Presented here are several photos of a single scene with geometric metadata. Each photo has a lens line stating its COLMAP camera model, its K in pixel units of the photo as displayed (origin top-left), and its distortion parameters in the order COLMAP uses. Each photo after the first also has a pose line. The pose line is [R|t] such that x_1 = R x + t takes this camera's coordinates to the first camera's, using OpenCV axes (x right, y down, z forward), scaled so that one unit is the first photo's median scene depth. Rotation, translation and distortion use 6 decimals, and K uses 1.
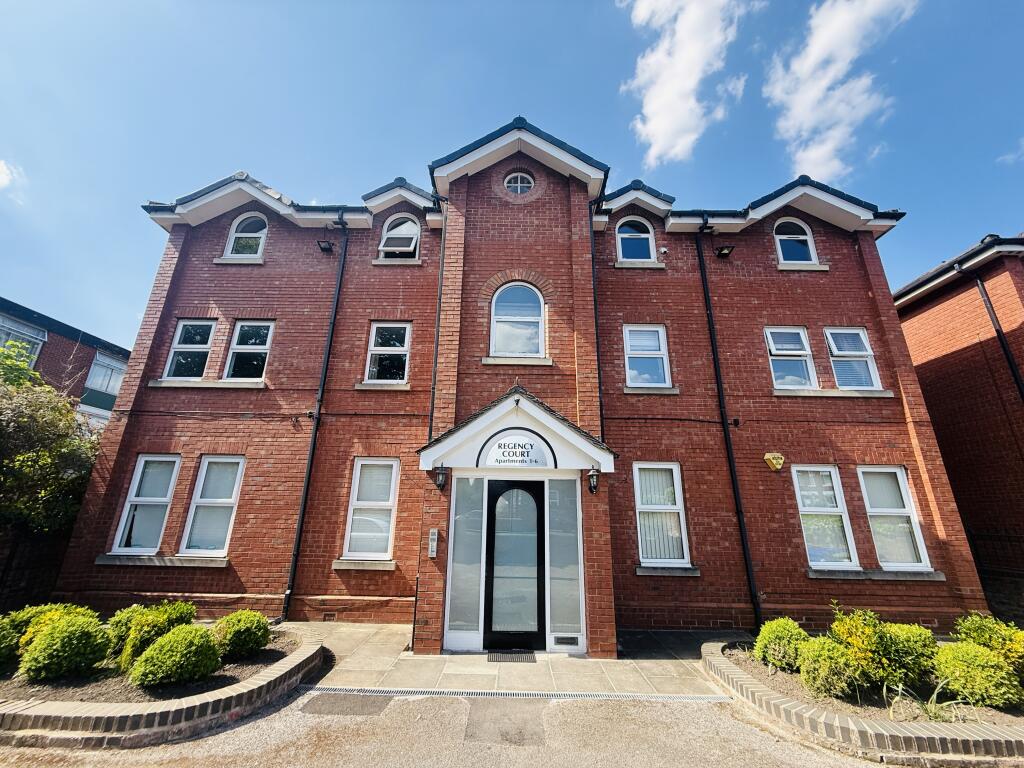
lens RADIAL K [[409.4, 0, 509.1], [0, 409.4, 385.7], [0, 0, 1]] dist [0.003034, -0.000060]
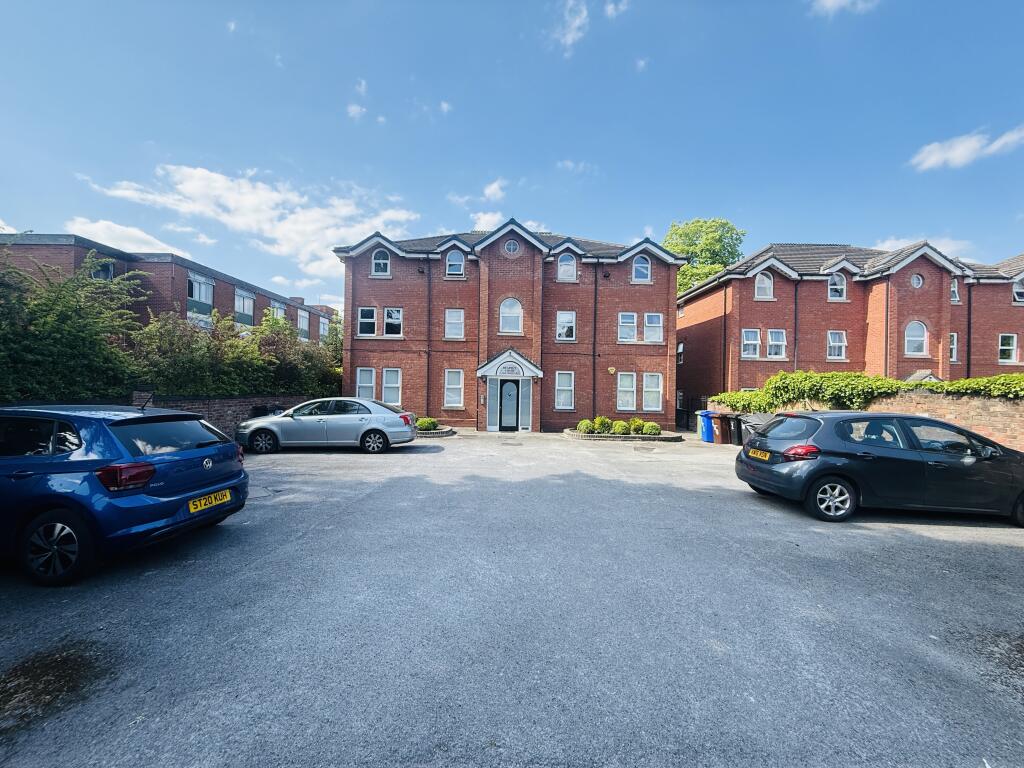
lens RADIAL K [[409.4, 0, 496.7], [0, 409.4, 389.8], [0, 0, 1]] dist [0.003034, -0.000060]
pose [[0.999984, 0.001681, -0.005419, -0.046161], [0.000081, 0.950762, 0.309921, -0.464267], [0.005673, -0.309916, 0.950747, -1.376899]]
